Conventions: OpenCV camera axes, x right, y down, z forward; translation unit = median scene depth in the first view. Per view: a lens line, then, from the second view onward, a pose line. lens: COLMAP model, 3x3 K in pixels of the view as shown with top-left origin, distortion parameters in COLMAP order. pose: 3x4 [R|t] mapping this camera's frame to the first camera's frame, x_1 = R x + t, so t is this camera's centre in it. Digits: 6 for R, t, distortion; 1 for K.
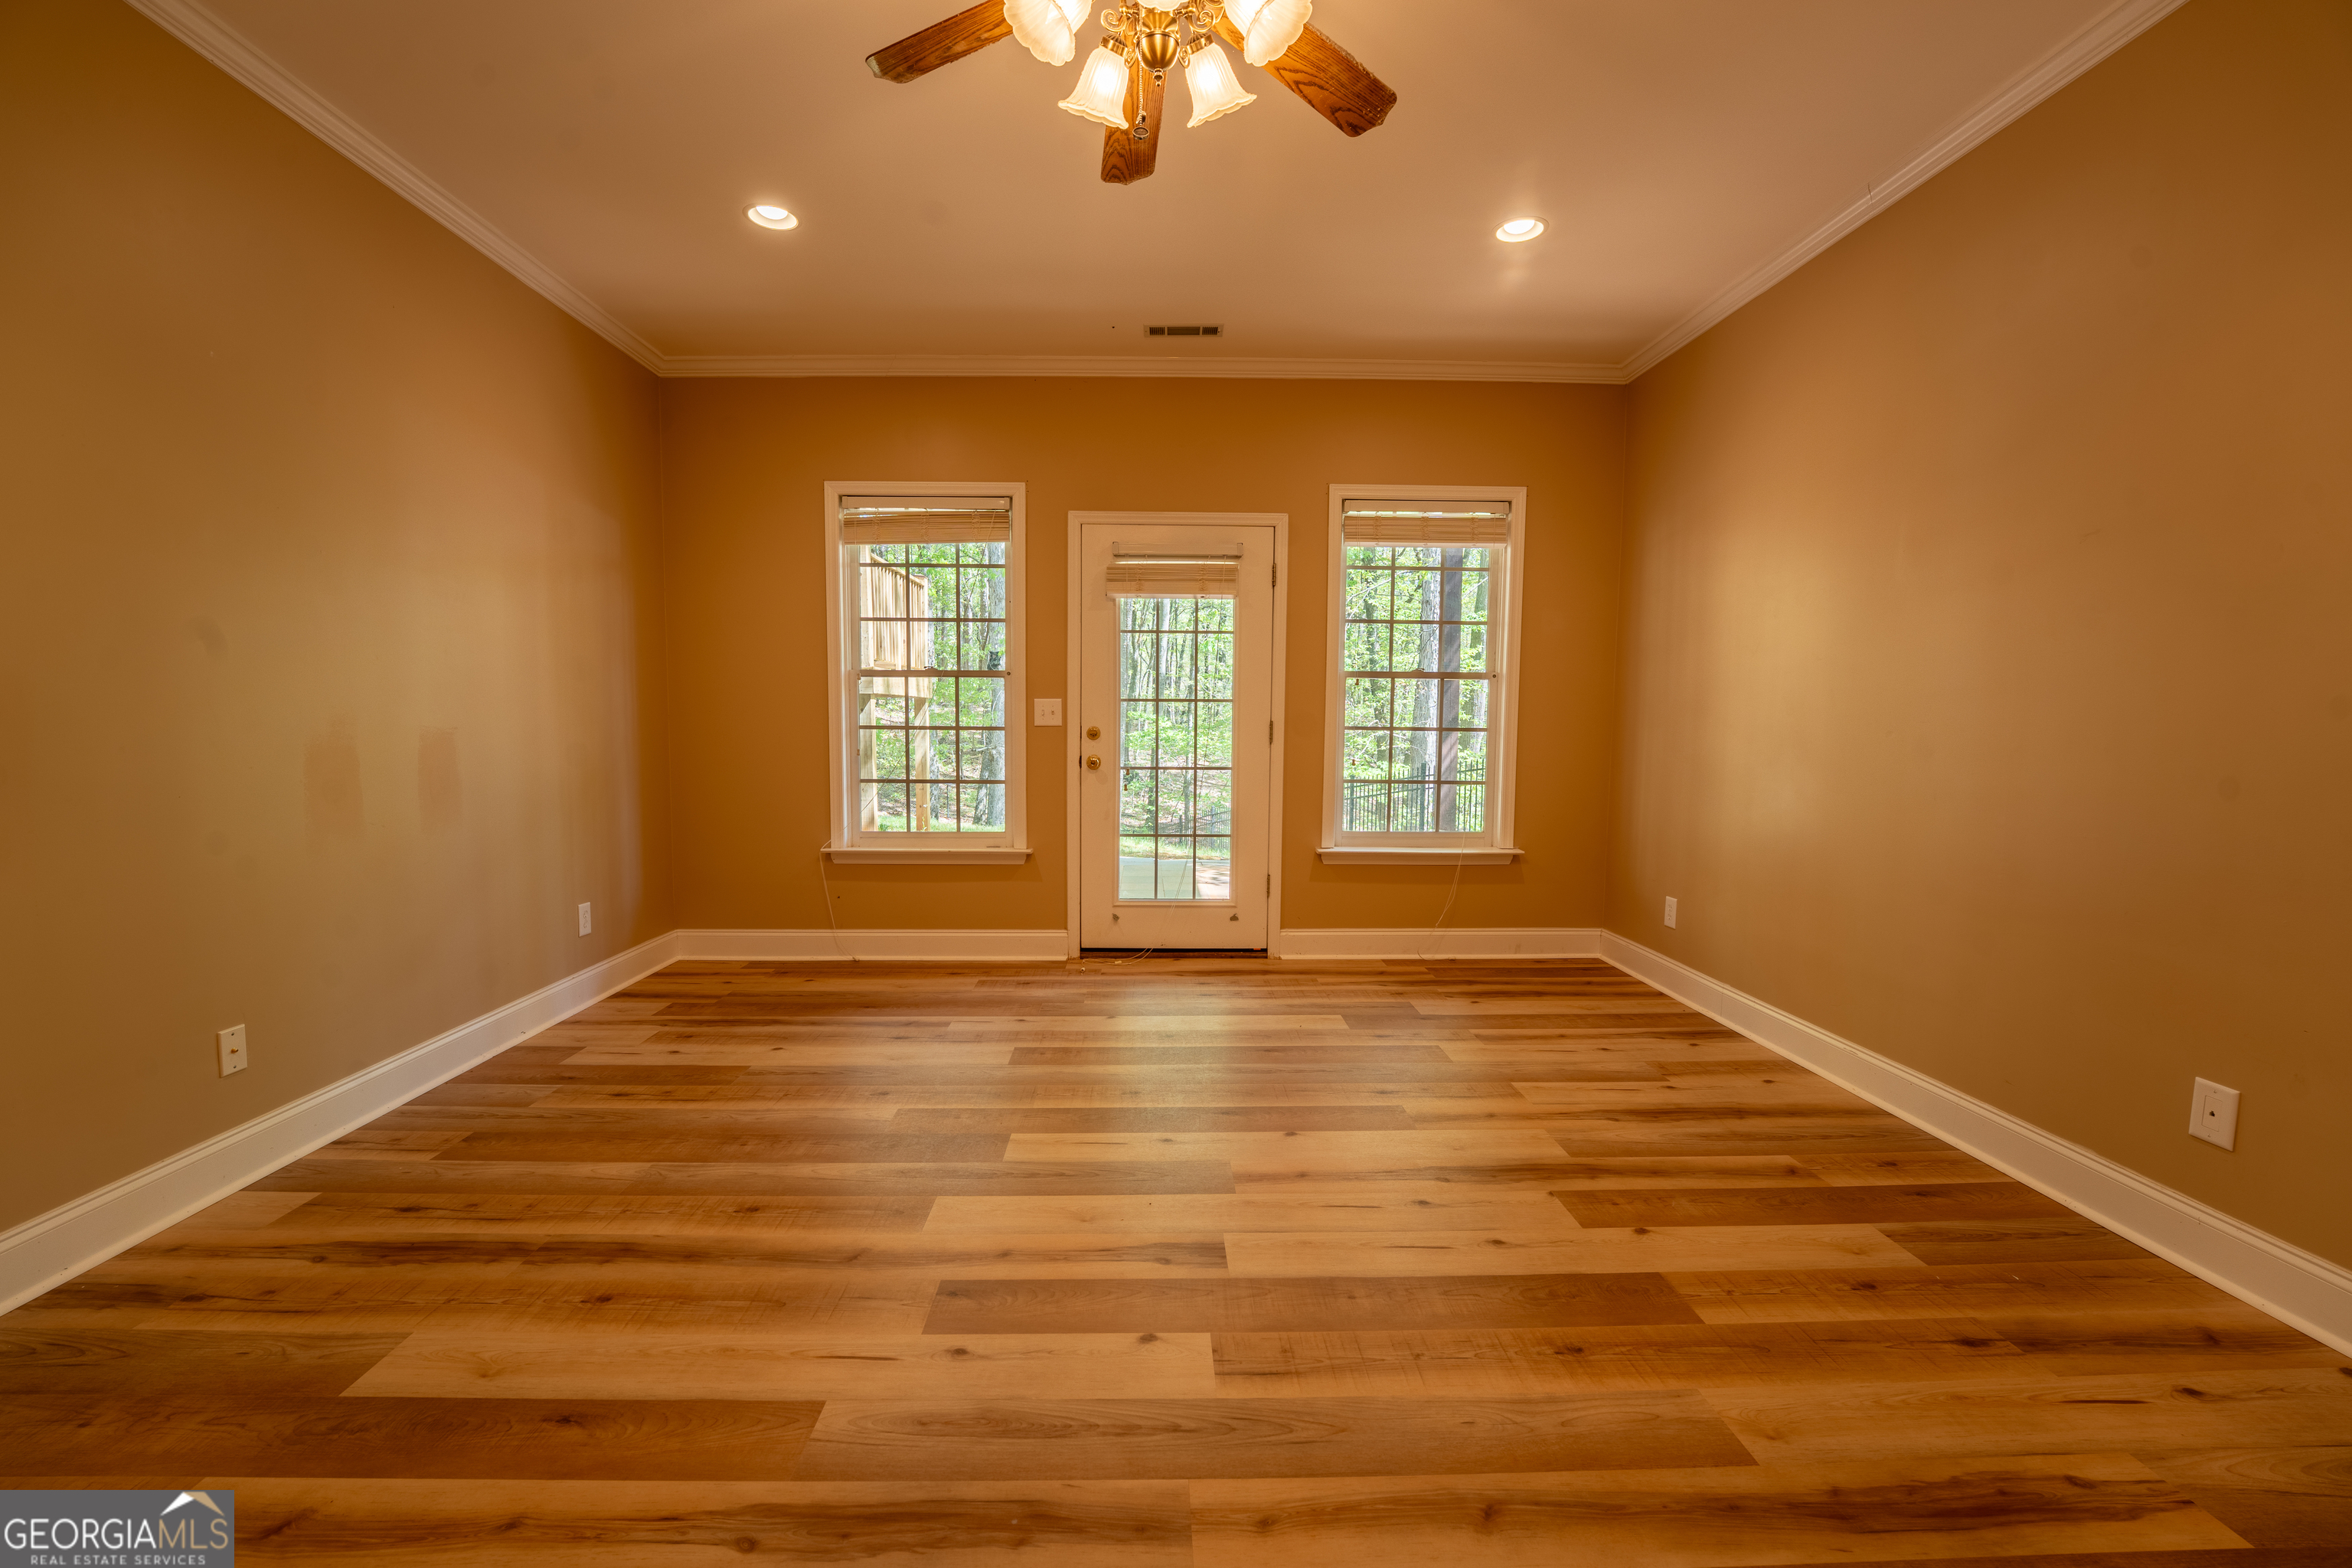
lens RADIAL K [[958.4, 0, 1164.4], [0, 958.4, 792.5], [0, 0, 1]] dist [-0.024637, 0.001041]
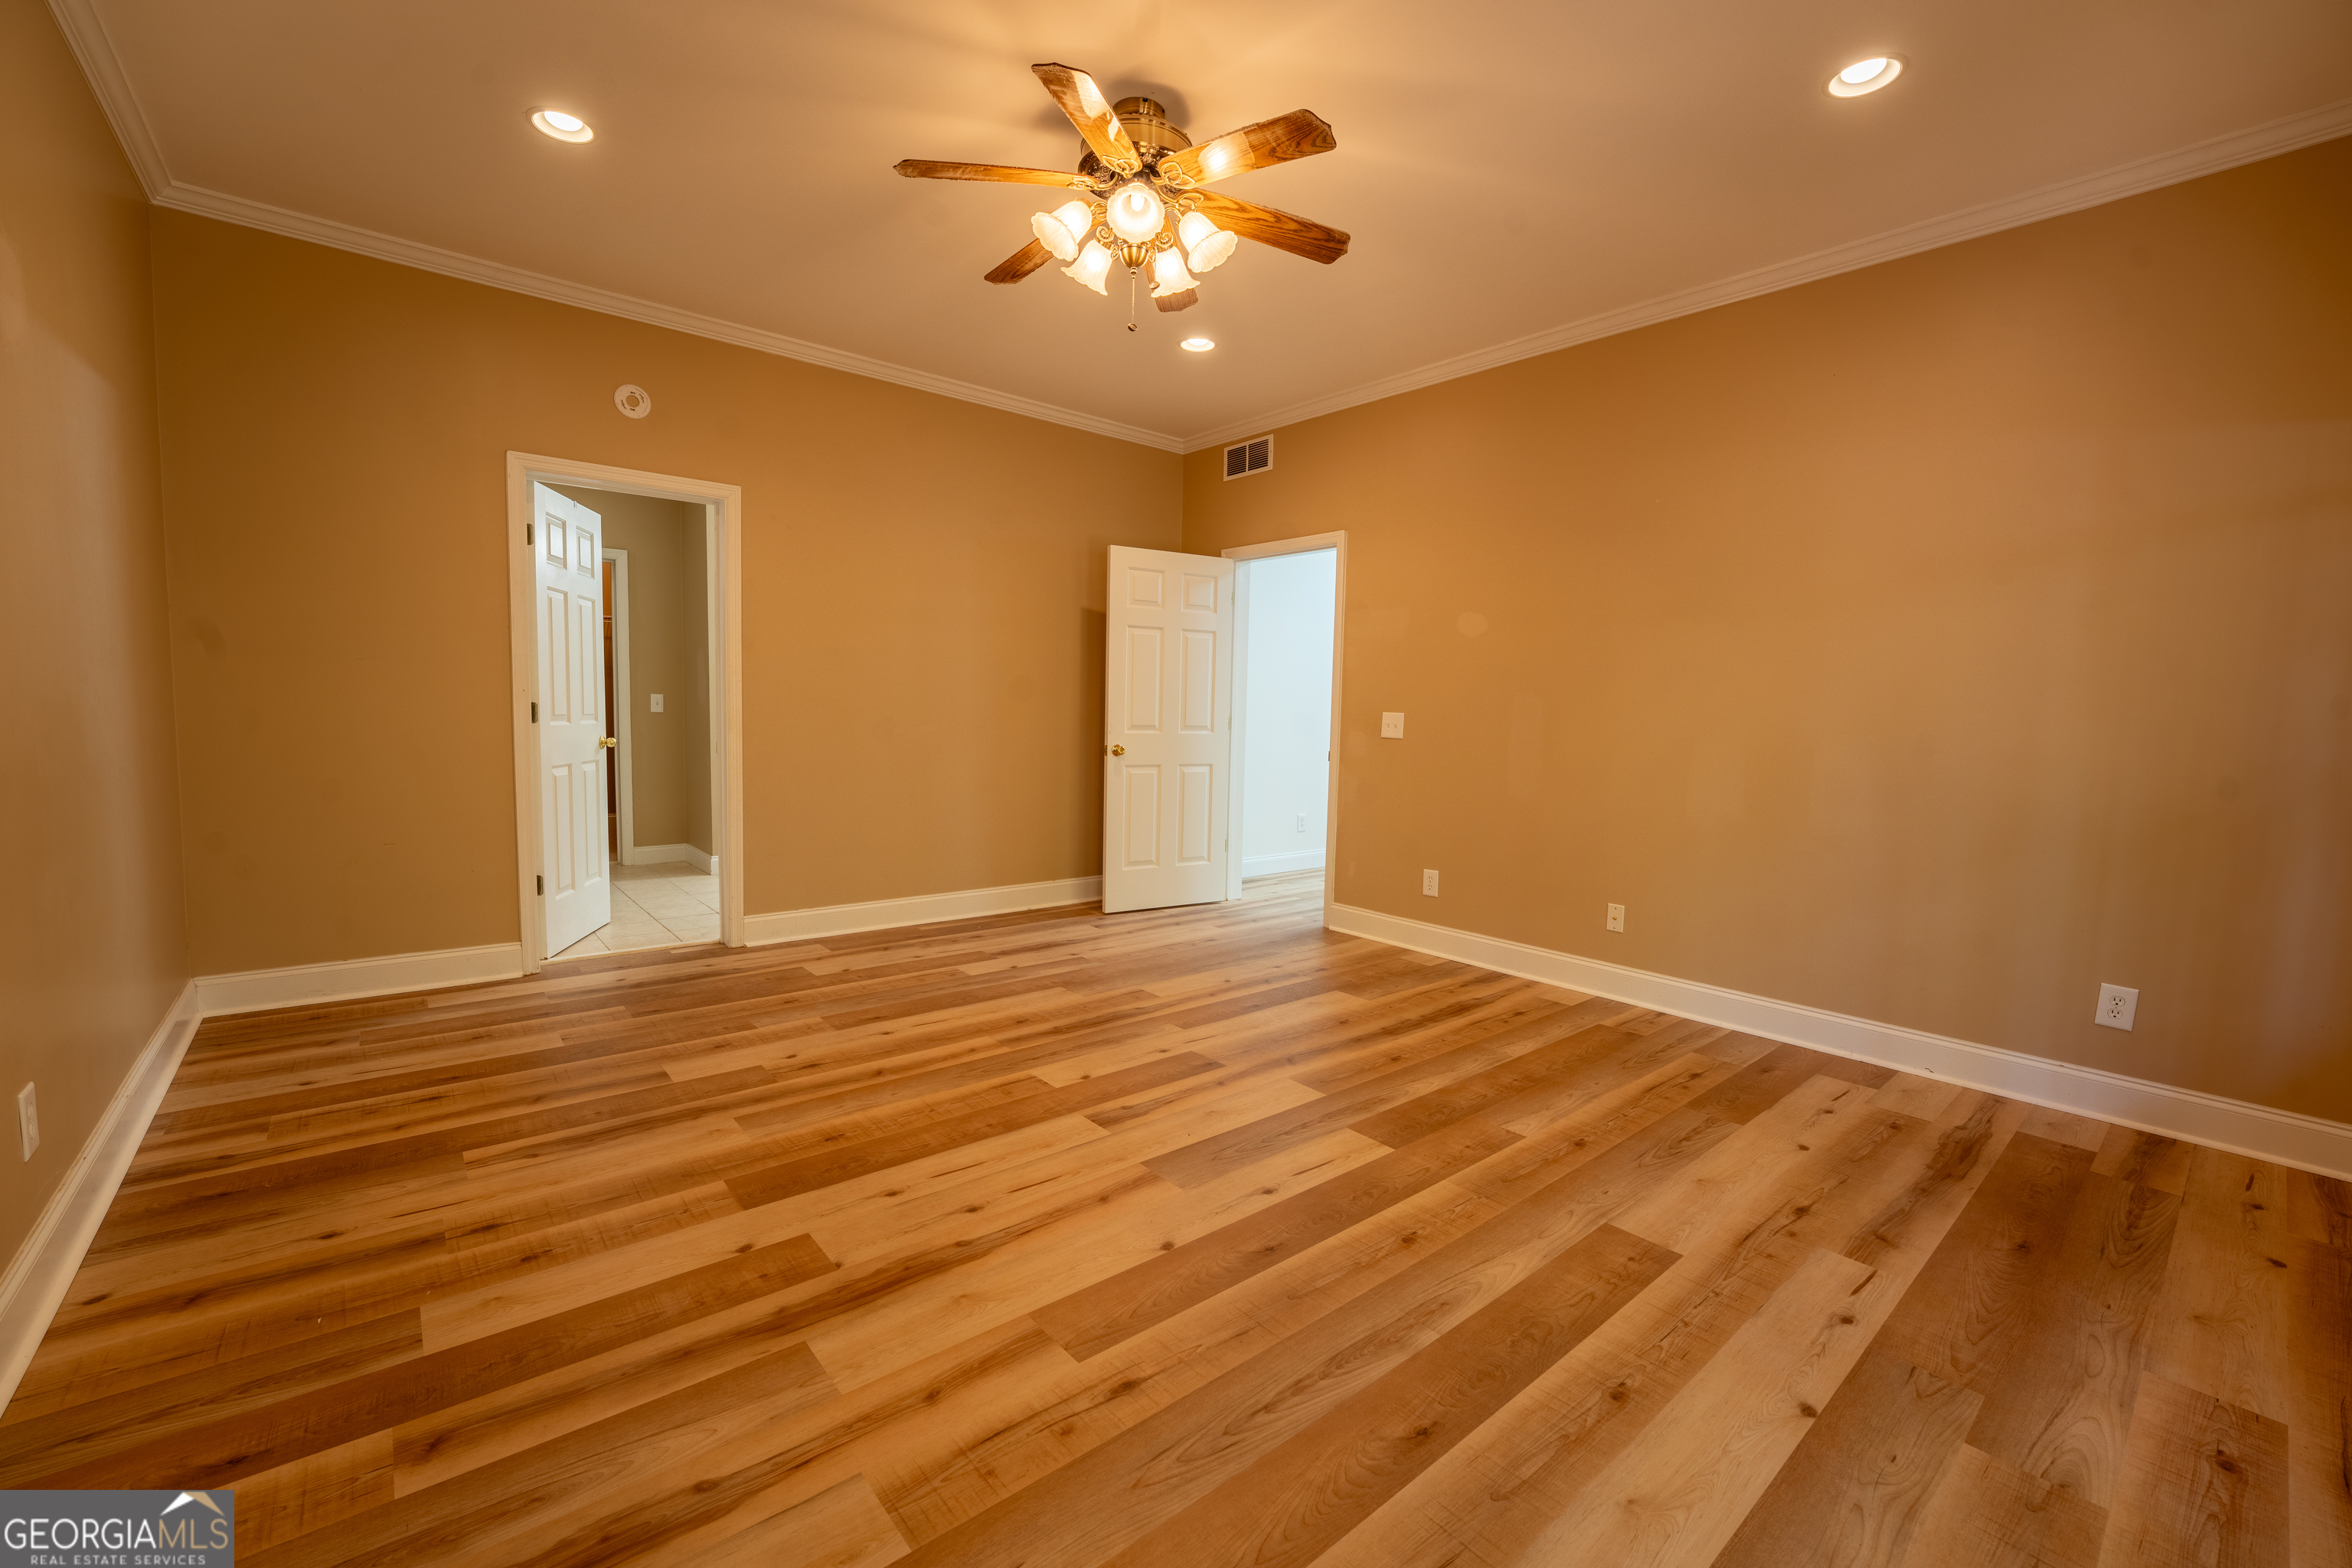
lens RADIAL K [[958.4, 0, 1164.4], [0, 958.4, 792.5], [0, 0, 1]] dist [-0.024637, 0.001041]
pose [[-0.783468, 0.031482, -0.620634, 0.688507], [-0.076139, 0.986328, 0.146148, -0.134456], [0.616750, 0.161757, -0.770360, 1.755662]]
